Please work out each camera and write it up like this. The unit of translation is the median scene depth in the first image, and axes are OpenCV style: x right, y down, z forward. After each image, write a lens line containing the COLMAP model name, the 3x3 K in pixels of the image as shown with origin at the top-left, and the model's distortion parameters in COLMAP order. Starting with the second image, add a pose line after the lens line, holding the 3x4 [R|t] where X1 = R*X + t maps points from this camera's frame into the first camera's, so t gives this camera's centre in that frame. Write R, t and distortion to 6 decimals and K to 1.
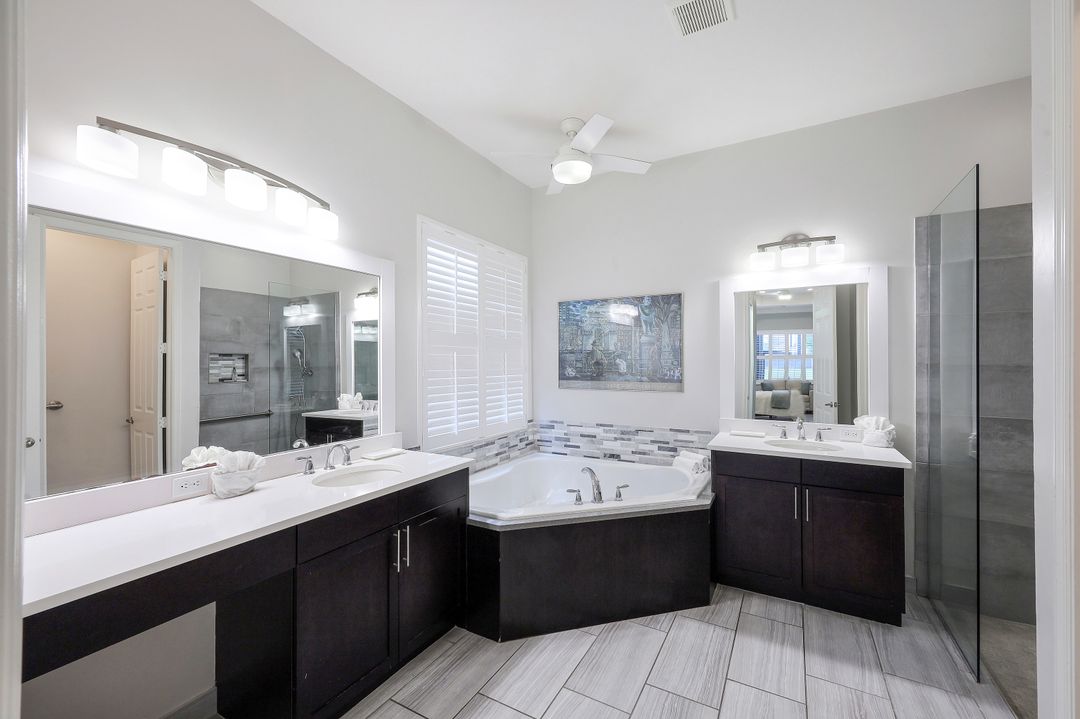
lens RADIAL K [[440.5, 0, 541.0], [0, 440.5, 360.6], [0, 0, 1]] dist [0.003742, 0.000133]
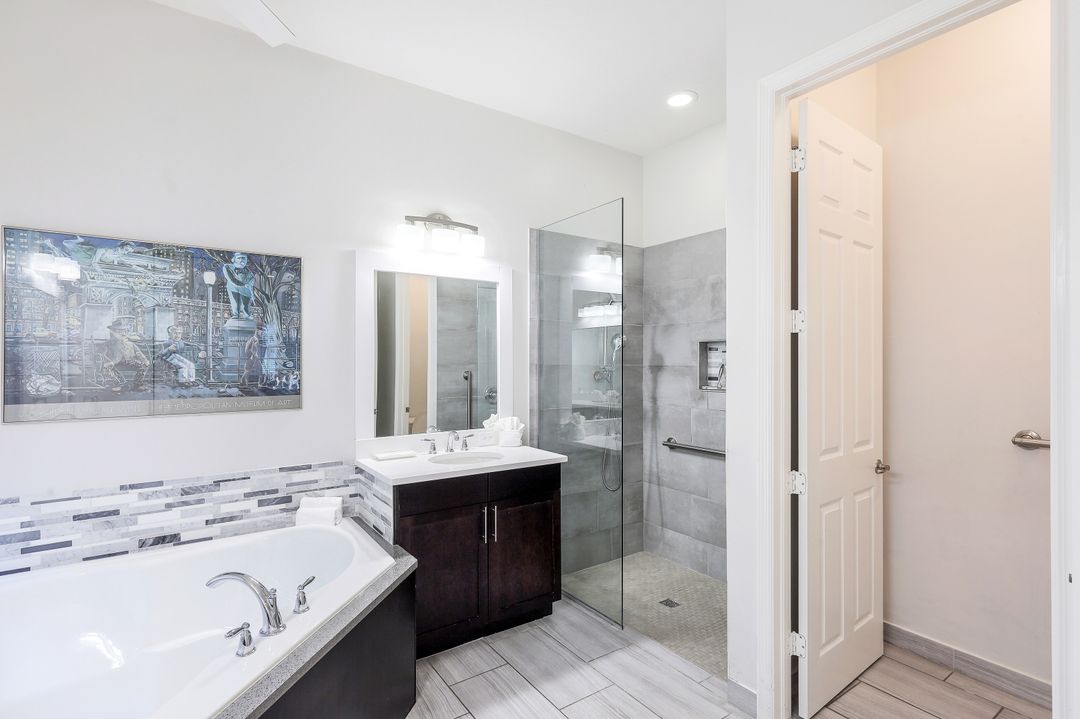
lens RADIAL K [[525.0, 0, 541.5], [0, 525.0, 359.5], [0, 0, 1]] dist [0.006136, 0.000222]
pose [[0.435006, 0.003344, 0.900421, -0.224625], [-0.001340, 0.999994, -0.003067, 0.000109], [-0.900427, 0.000128, 0.435008, 0.330205]]
